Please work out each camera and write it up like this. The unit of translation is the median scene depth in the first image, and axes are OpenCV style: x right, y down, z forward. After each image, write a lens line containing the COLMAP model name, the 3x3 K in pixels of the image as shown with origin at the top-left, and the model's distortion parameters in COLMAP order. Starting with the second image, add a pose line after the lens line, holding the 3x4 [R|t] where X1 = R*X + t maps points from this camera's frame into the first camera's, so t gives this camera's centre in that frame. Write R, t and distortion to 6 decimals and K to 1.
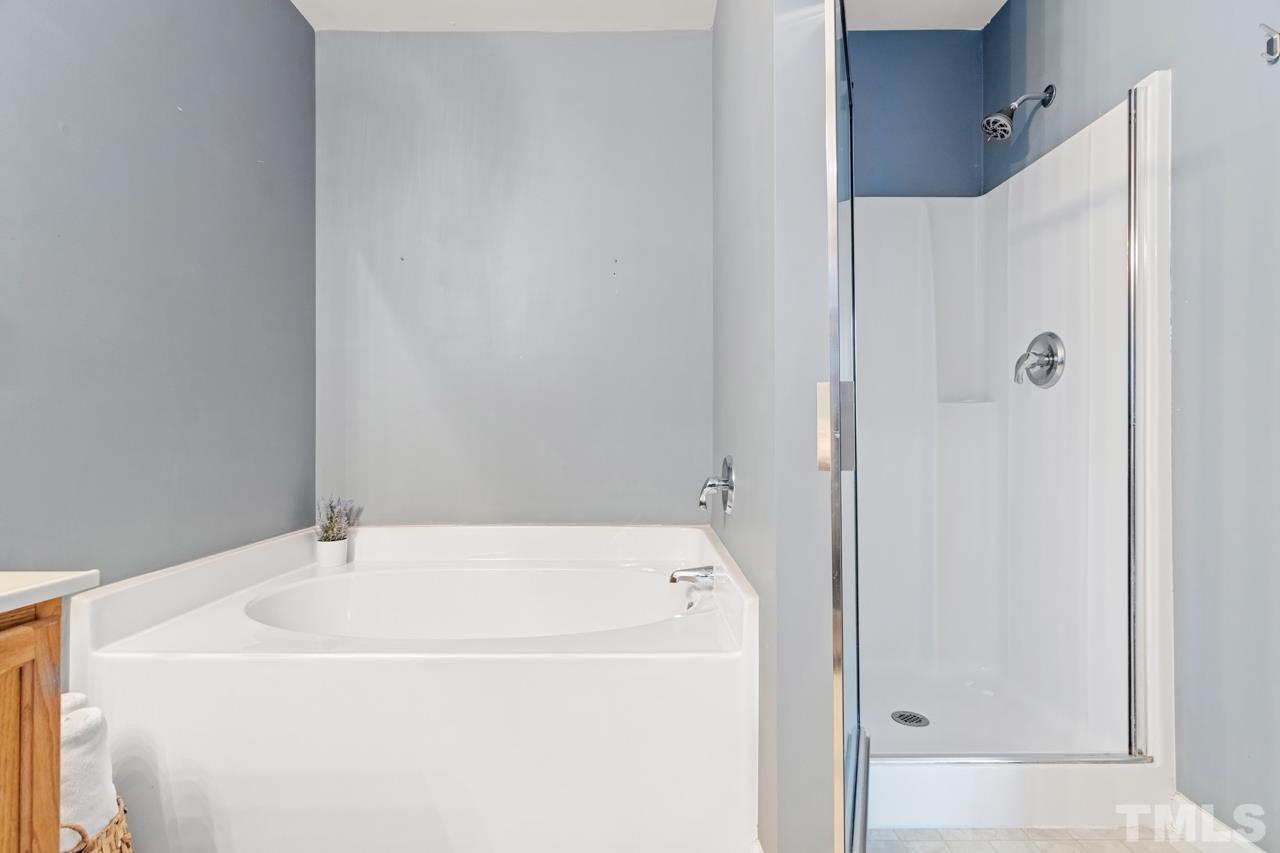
lens RADIAL K [[623.7, 0, 640.0], [0, 623.7, 426.5], [0, 0, 1]] dist [-0.000968, 0.000974]
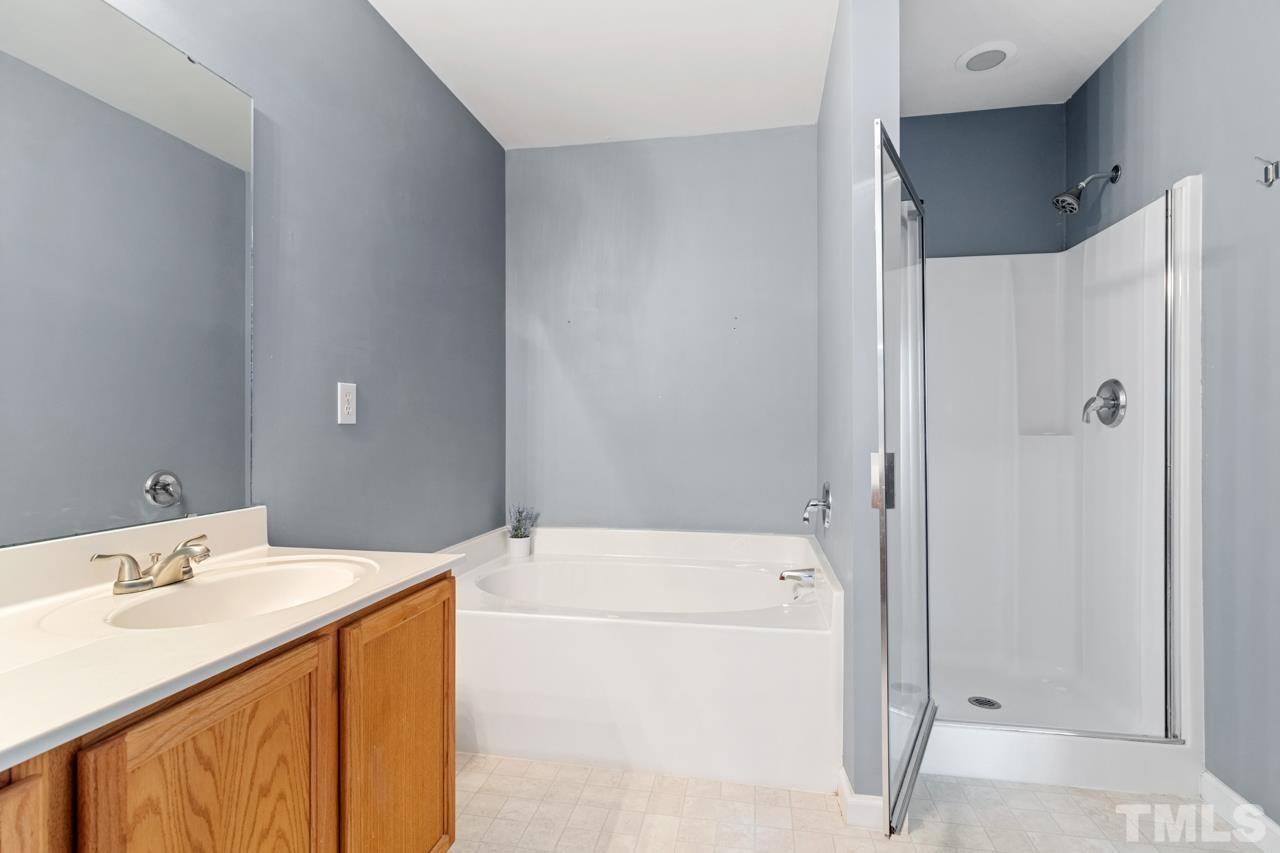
lens RADIAL K [[623.7, 0, 640.0], [0, 623.7, 426.5], [0, 0, 1]] dist [-0.000968, 0.000974]
pose [[0.983675, 0.001365, -0.179951, -0.004068], [-0.001531, 0.999999, -0.000785, -0.063072], [0.179950, 0.001048, 0.983675, -0.310713]]
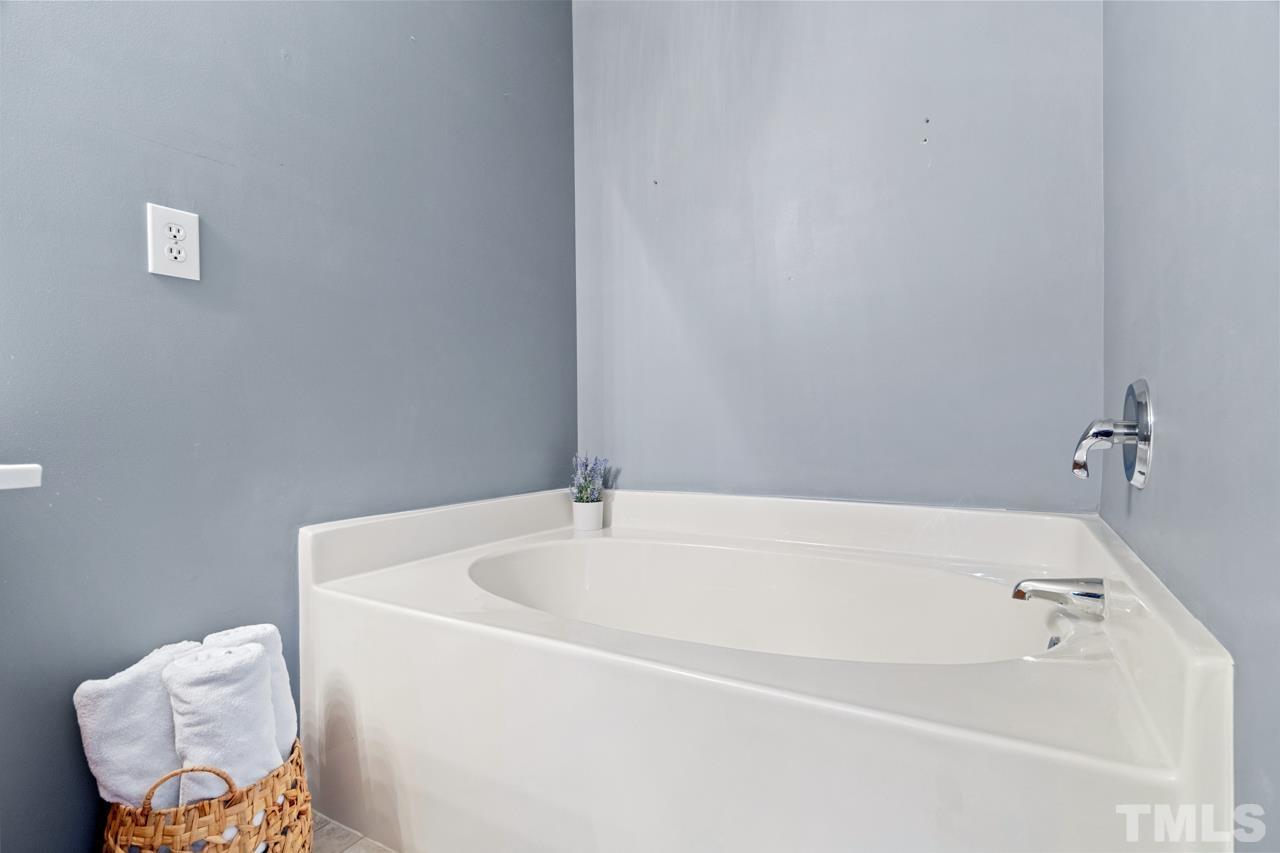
lens RADIAL K [[617.5, 0, 635.8], [0, 617.5, 427.9], [0, 0, 1]] dist [0.000991, 0.000148]
pose [[0.859513, -0.002318, -0.511109, 0.039851], [0.008757, 0.999910, 0.010190, 0.077566], [0.511039, -0.013234, 0.859455, 0.306646]]
